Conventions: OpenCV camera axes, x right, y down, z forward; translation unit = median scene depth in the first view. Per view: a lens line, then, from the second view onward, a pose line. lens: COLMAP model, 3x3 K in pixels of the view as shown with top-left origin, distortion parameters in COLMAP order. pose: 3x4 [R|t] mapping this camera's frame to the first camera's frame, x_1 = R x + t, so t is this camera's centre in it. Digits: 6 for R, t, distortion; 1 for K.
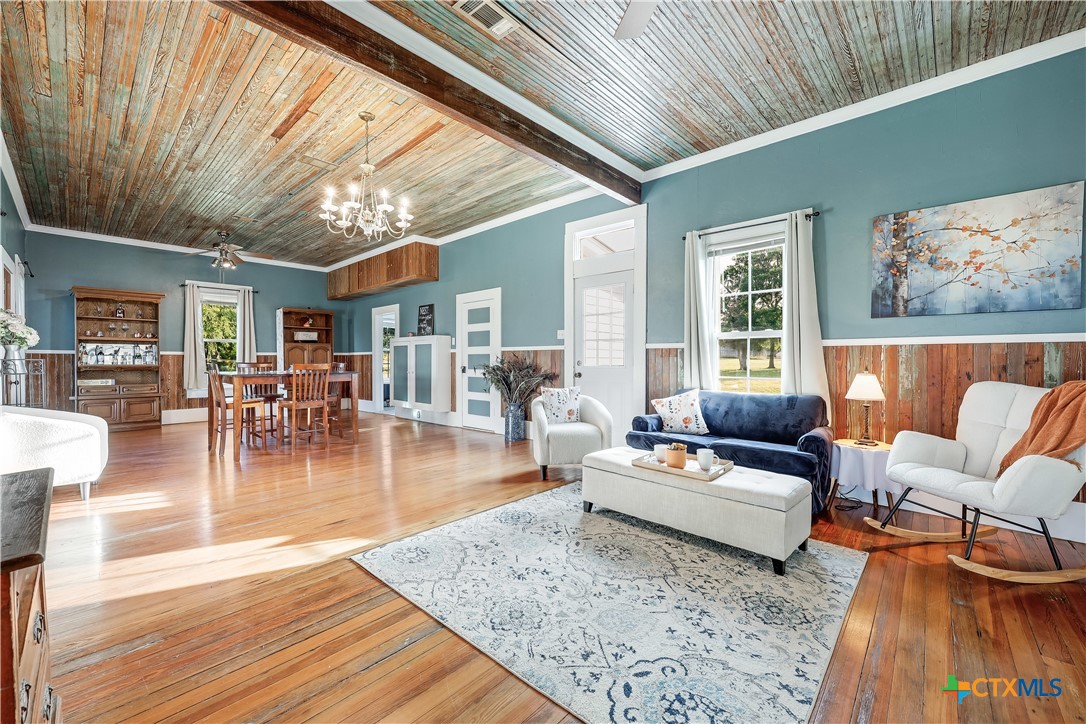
lens RADIAL K [[439.0, 0, 539.9], [0, 439.0, 362.3], [0, 0, 1]] dist [0.000452, 0.000001]
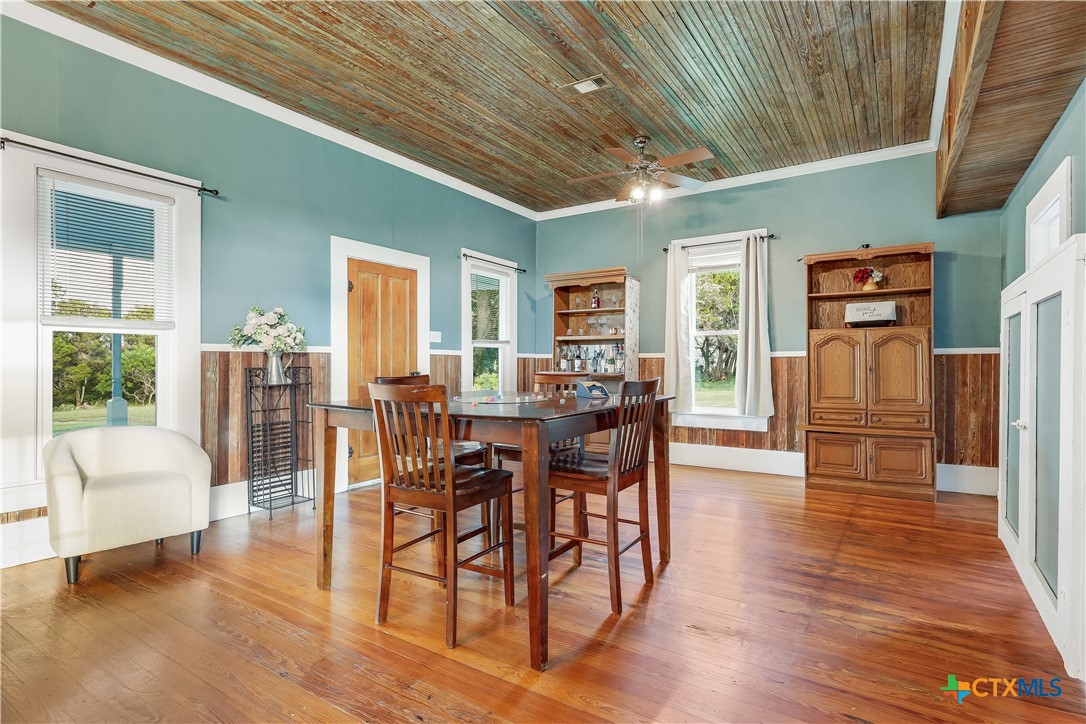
lens RADIAL K [[545.3, 0, 539.9], [0, 545.3, 362.2], [0, 0, 1]] dist [0.000987, 0.000004]
pose [[0.159034, 0.001082, -0.987272, -0.048335], [-0.003680, 0.999993, 0.000503, -0.008814], [0.987266, 0.003553, 0.159037, 0.621296]]
